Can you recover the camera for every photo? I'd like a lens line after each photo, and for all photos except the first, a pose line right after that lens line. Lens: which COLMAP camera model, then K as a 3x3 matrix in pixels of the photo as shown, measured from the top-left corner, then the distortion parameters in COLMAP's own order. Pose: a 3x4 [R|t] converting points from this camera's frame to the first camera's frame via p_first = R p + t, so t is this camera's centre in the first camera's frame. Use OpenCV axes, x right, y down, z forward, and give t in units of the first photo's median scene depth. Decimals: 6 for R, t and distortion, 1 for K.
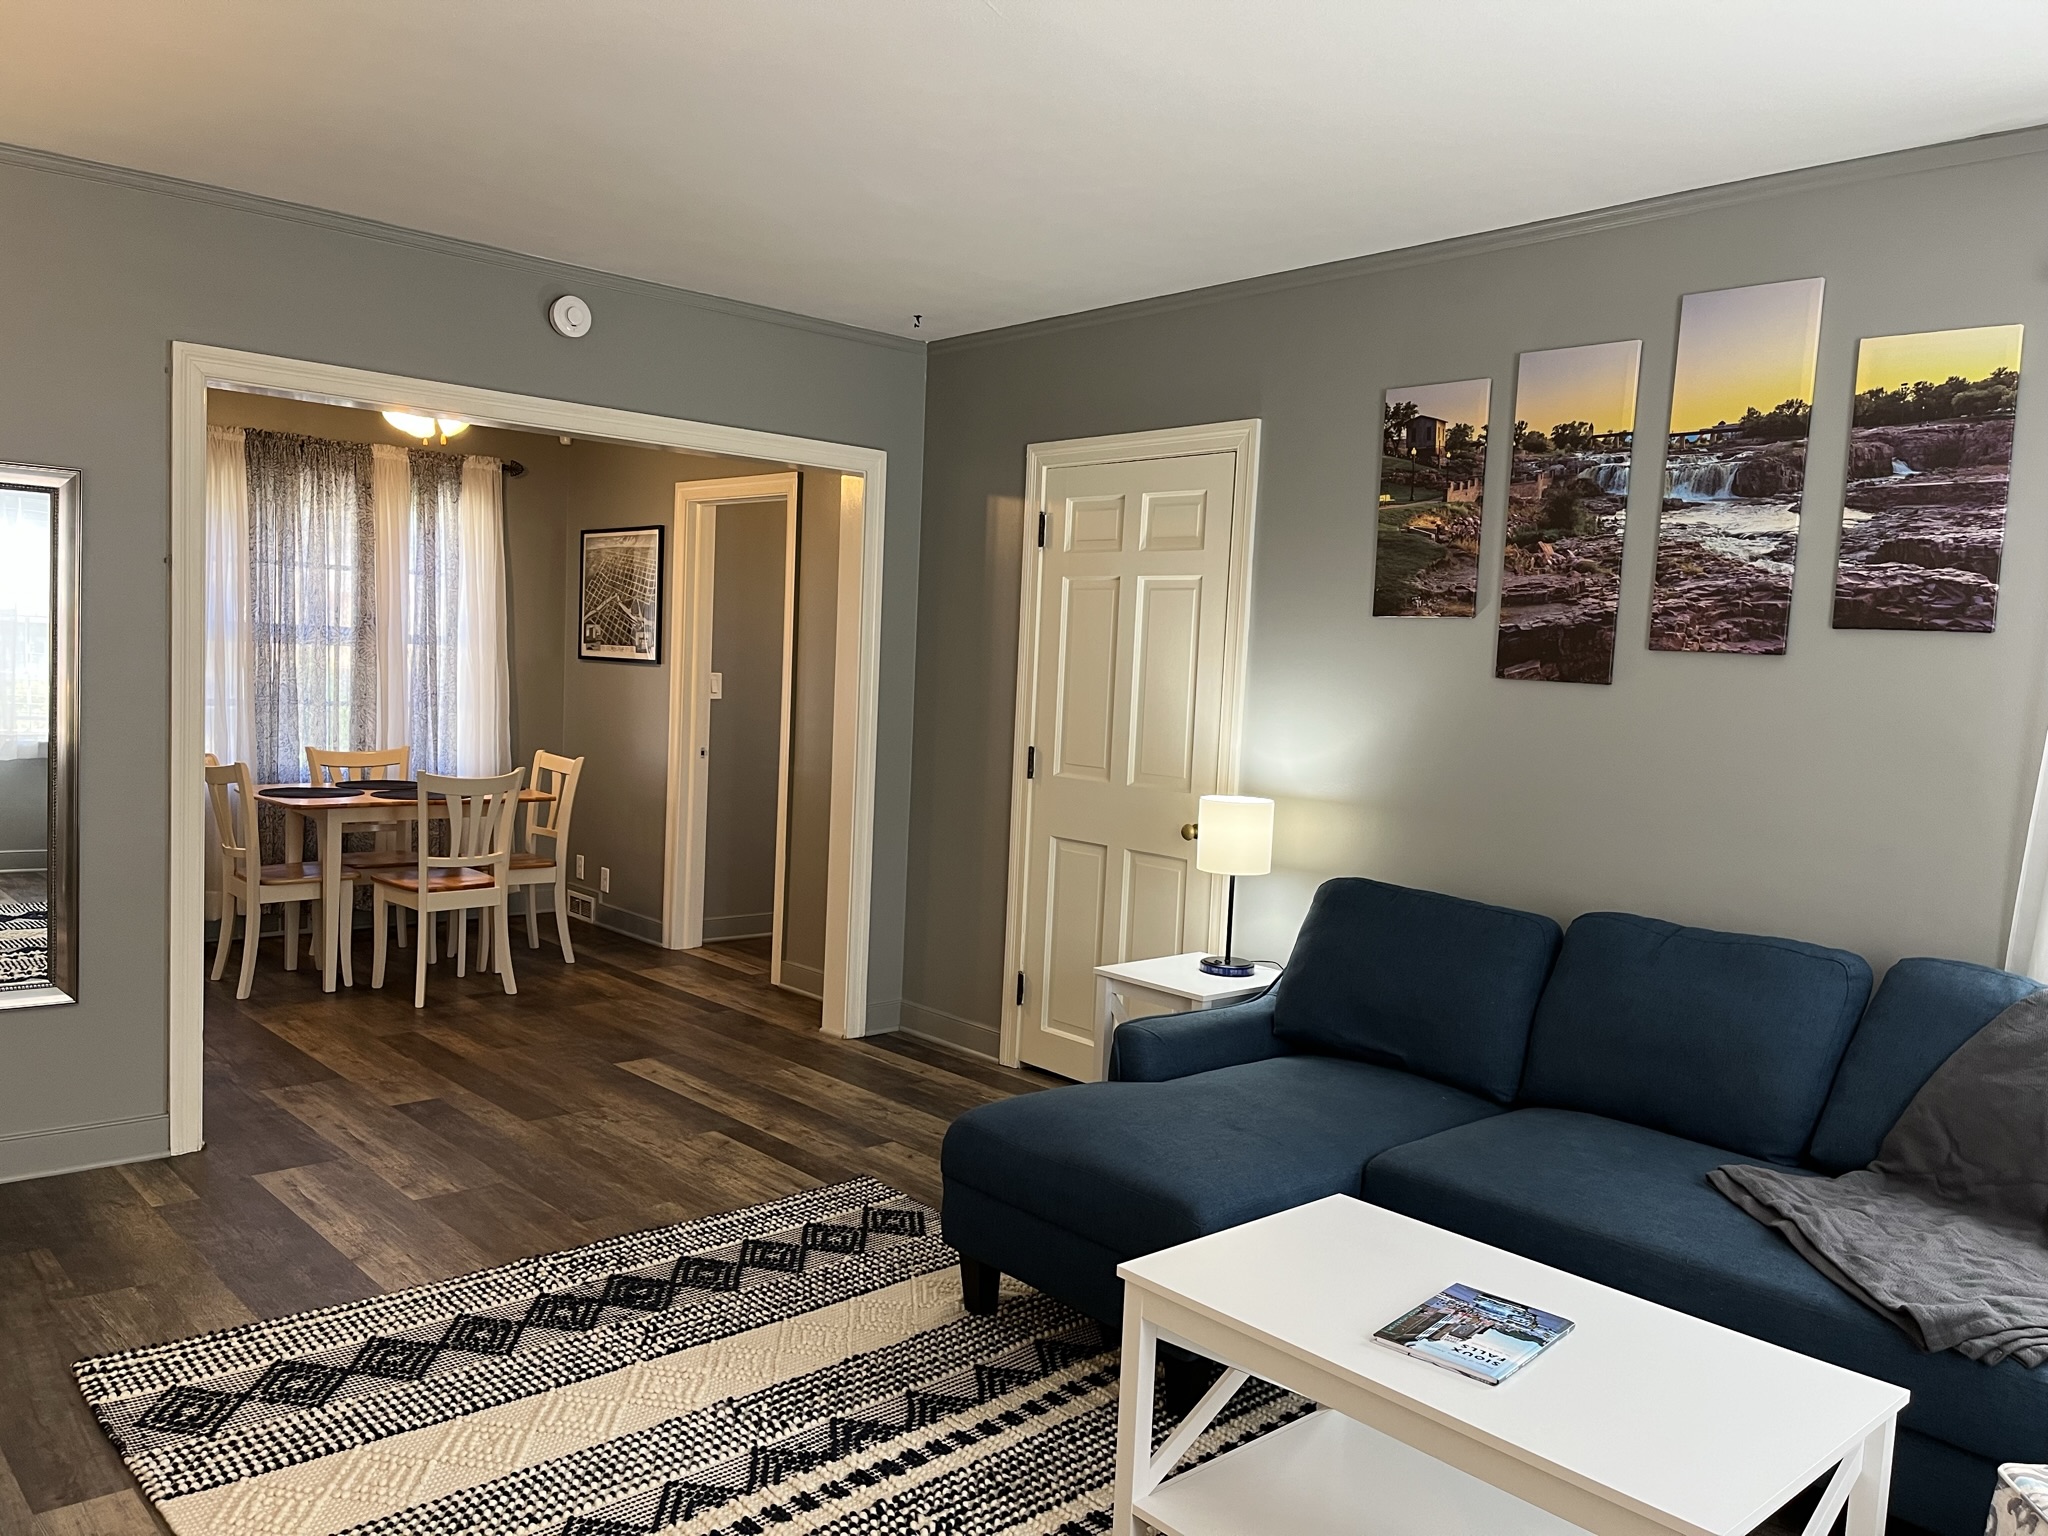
lens RADIAL K [[1540.8, 0, 1017.2], [0, 1540.8, 778.6], [0, 0, 1]] dist [0.071157, -0.090793]
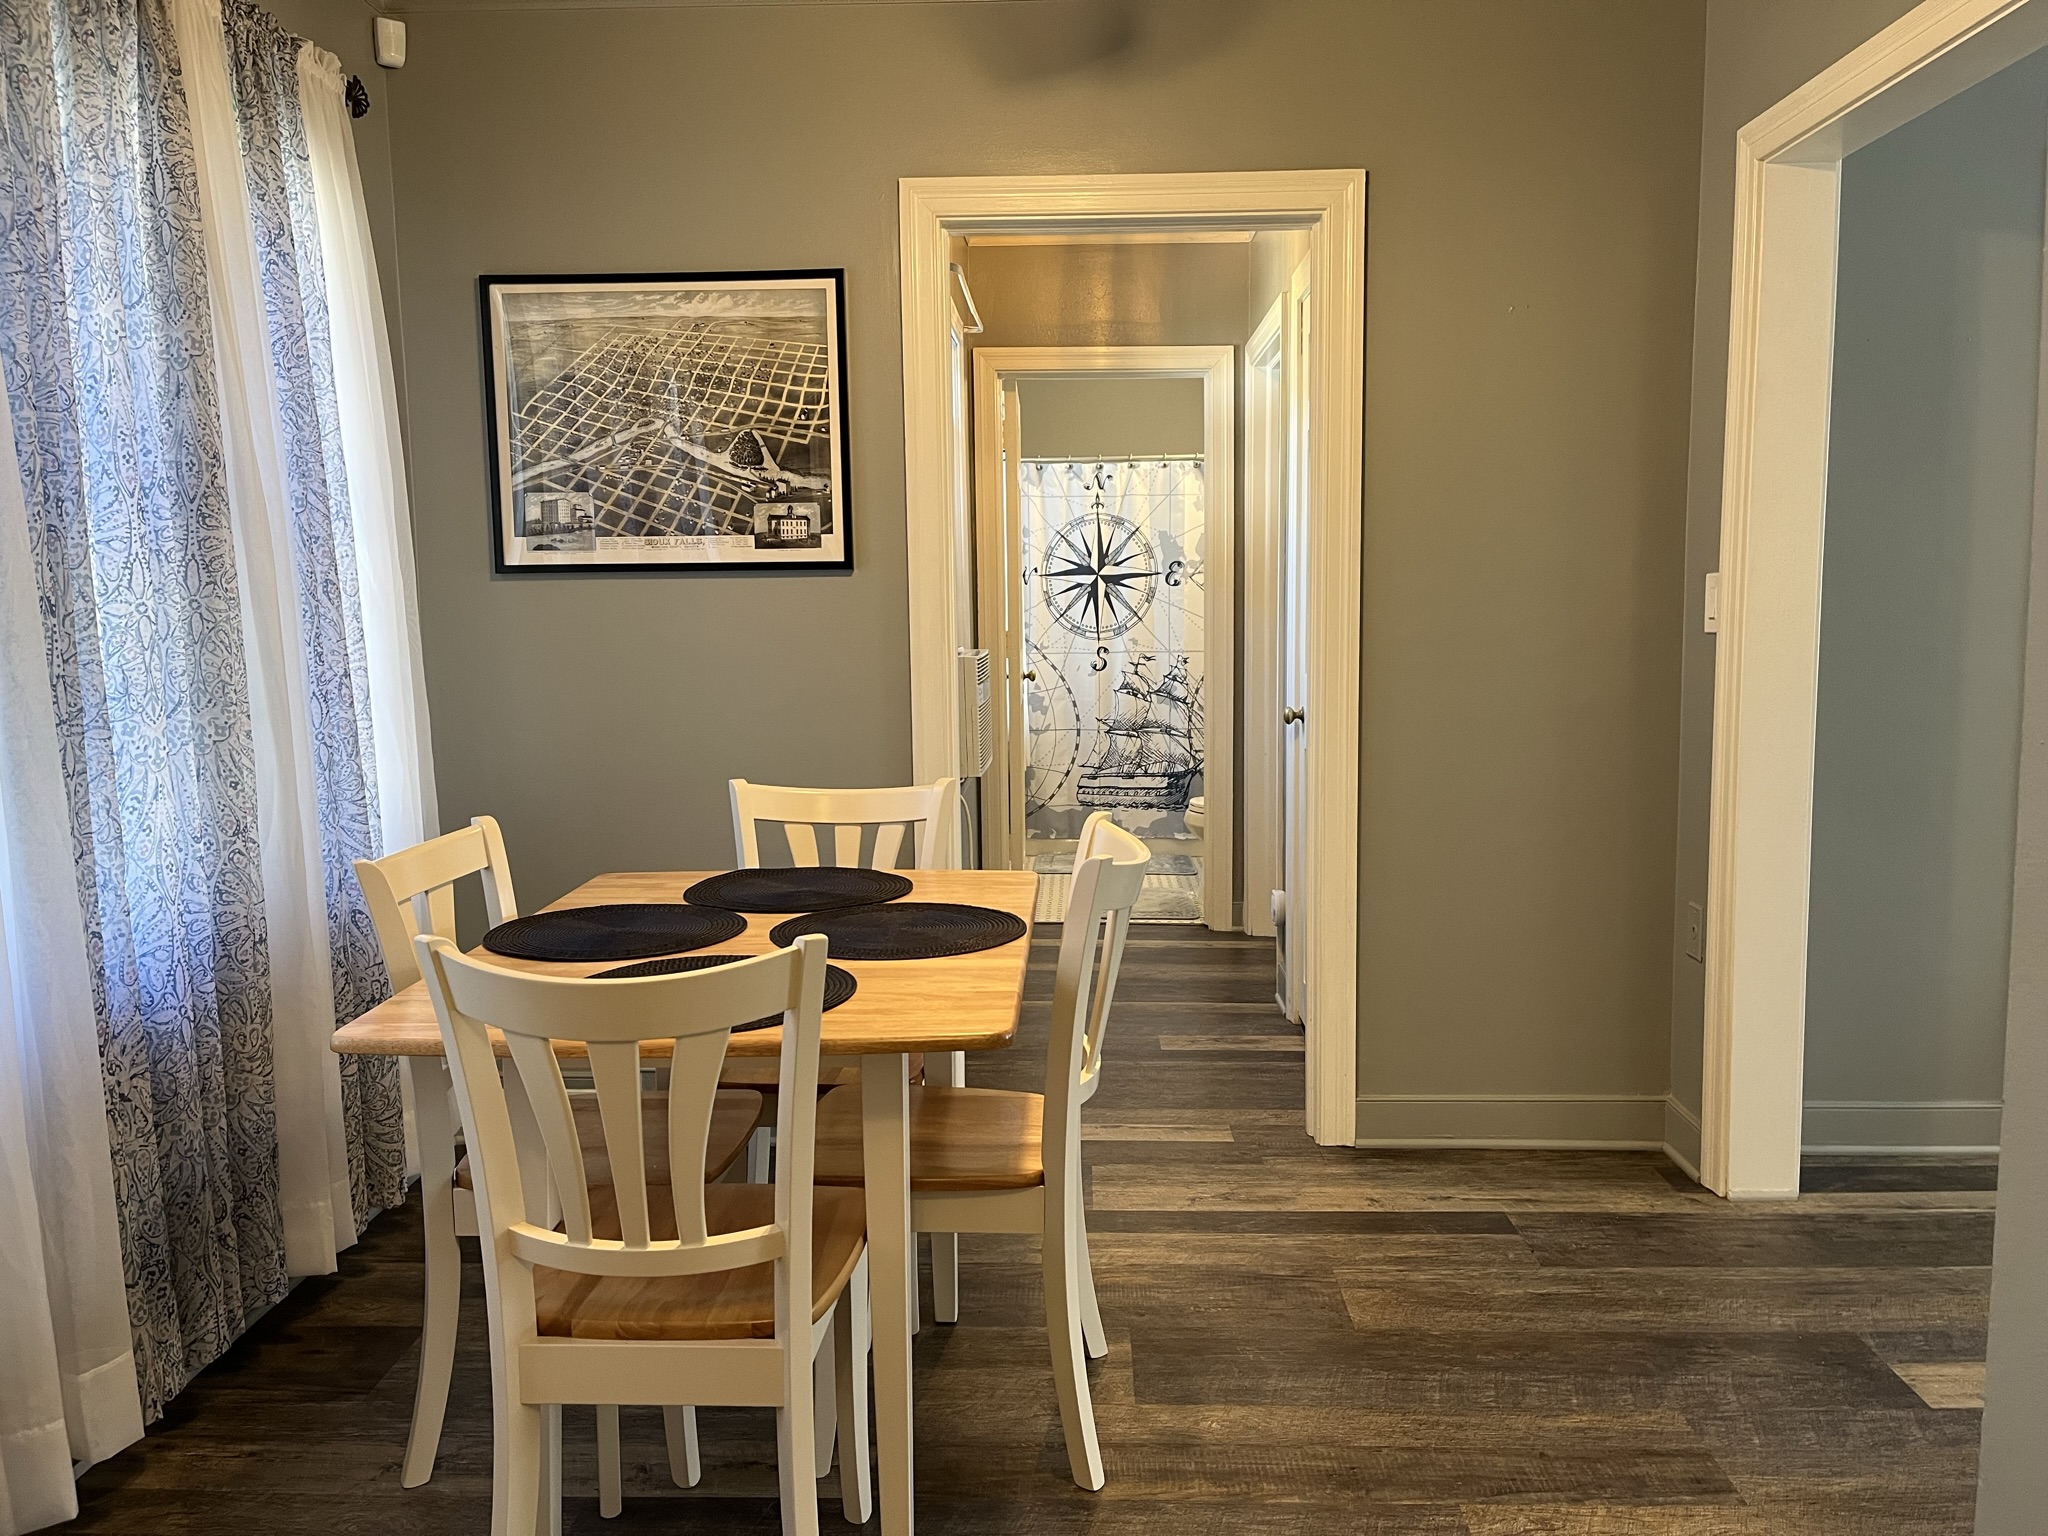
lens RADIAL K [[1540.8, 0, 1027.5], [0, 1540.8, 772.7], [0, 0, 1]] dist [0.071157, -0.090793]
pose [[0.693337, -0.133183, 0.708199, -1.003650], [0.099180, 0.991056, 0.089278, -0.091286], [-0.713756, 0.008340, 0.700345, 1.172479]]
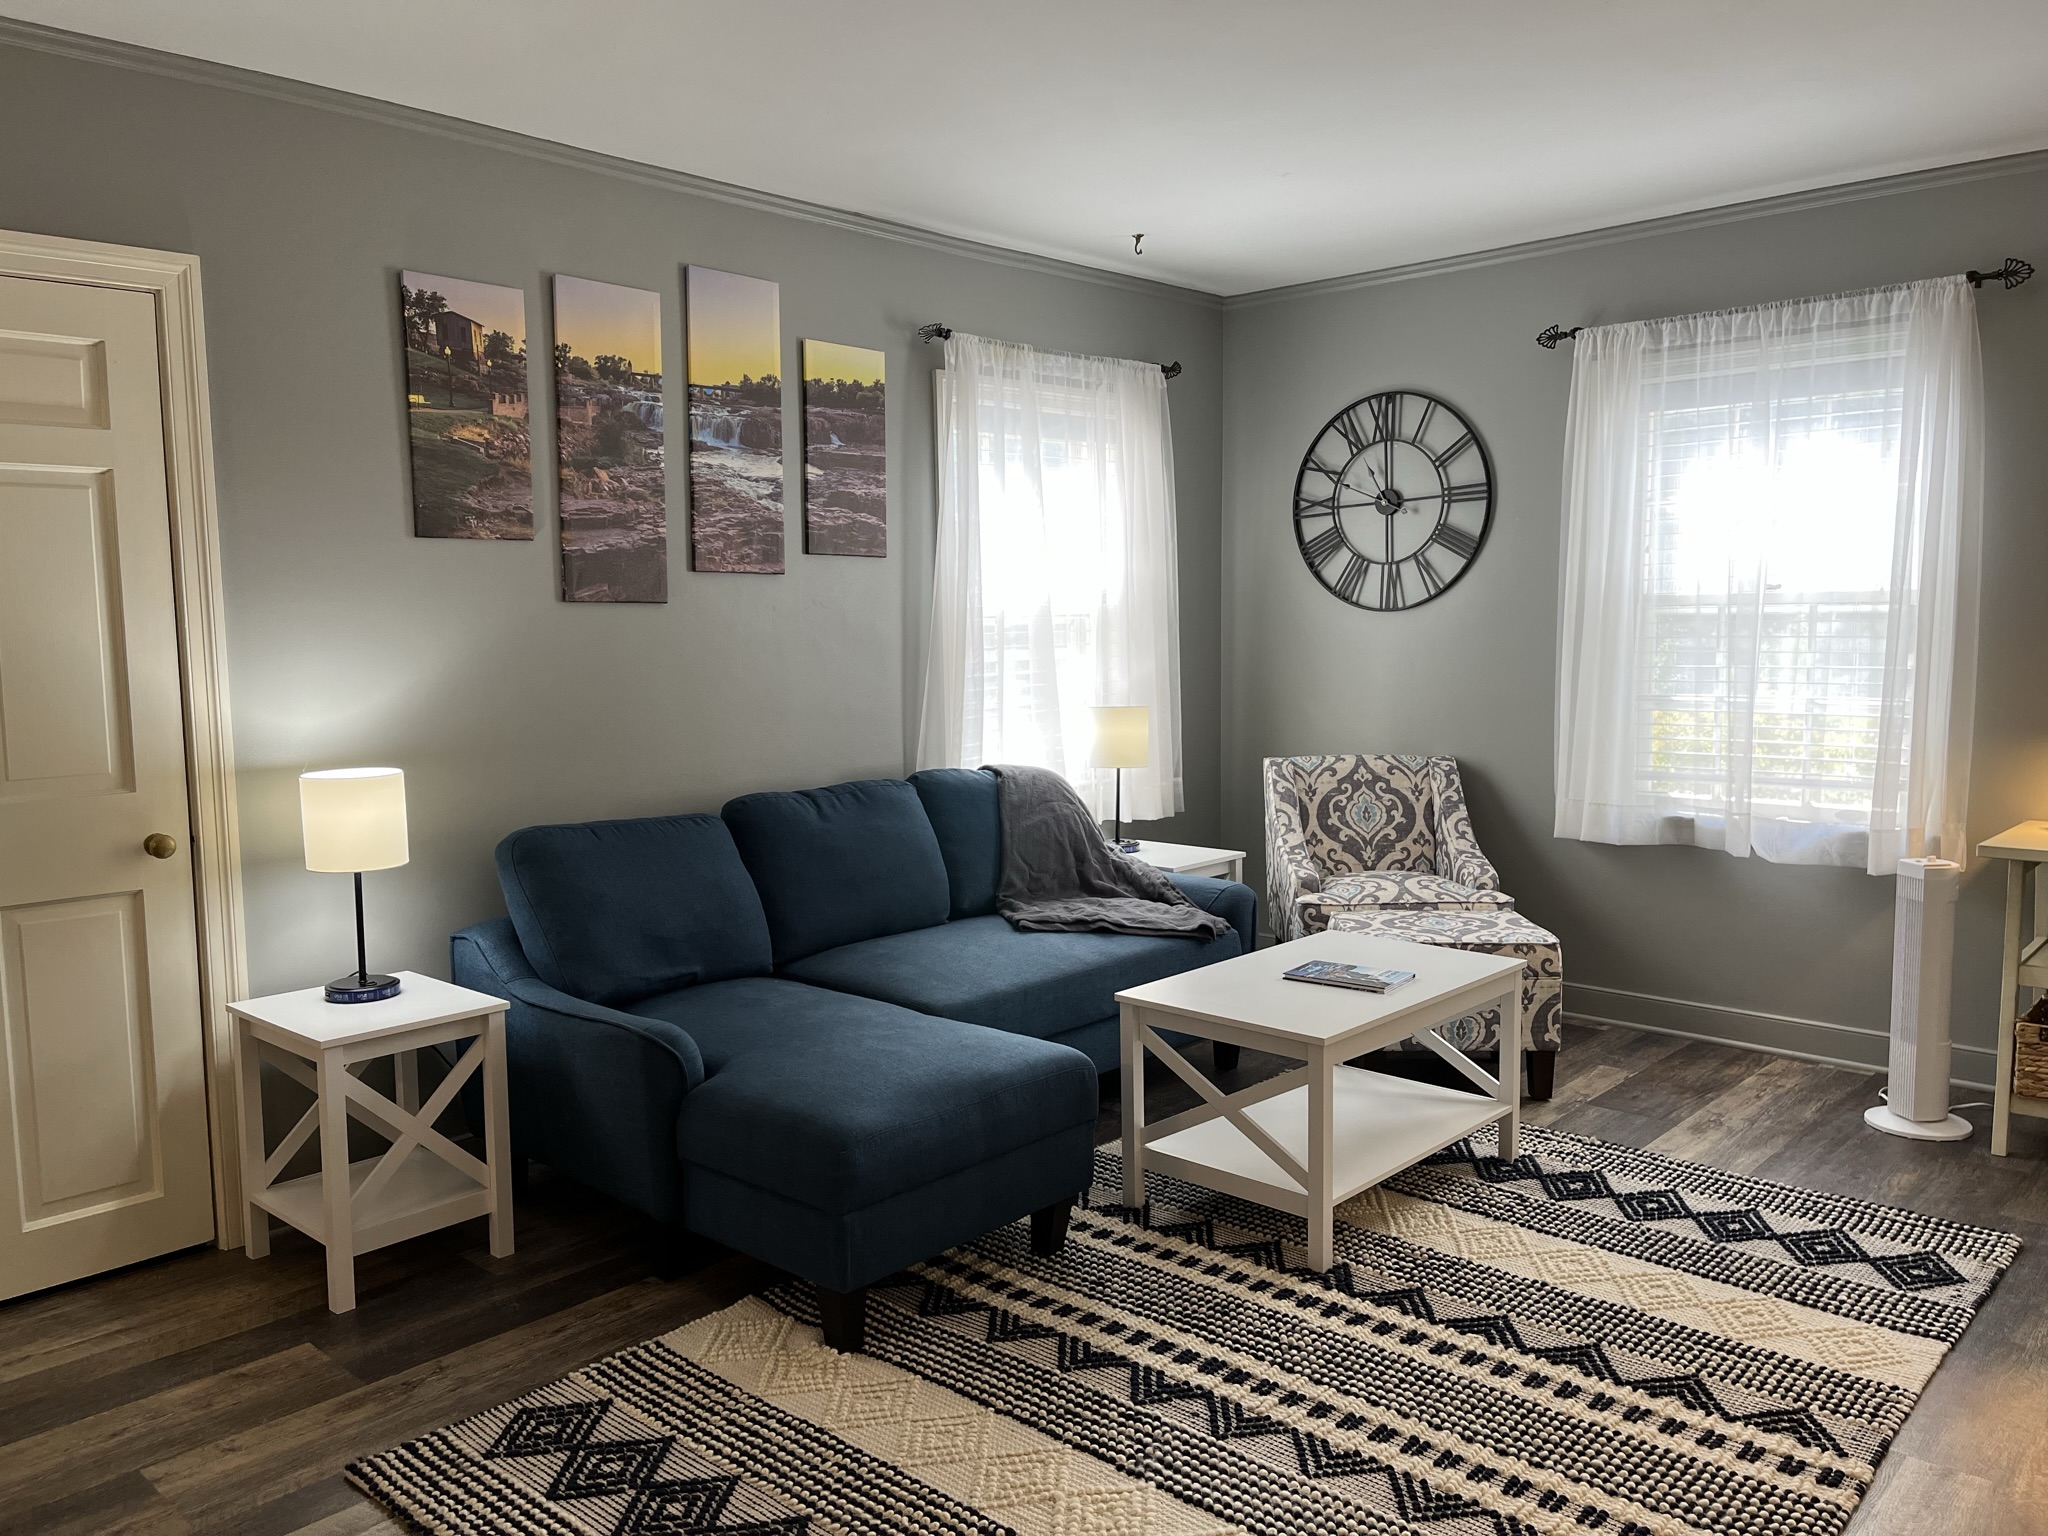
lens RADIAL K [[1540.8, 0, 1010.8], [0, 1540.8, 767.6], [0, 0, 1]] dist [0.071157, -0.090793]
pose [[-0.079592, -0.143465, 0.986450, -0.730562], [0.087789, 0.984735, 0.150299, -0.086596], [-0.992954, 0.098562, -0.065782, 0.811468]]
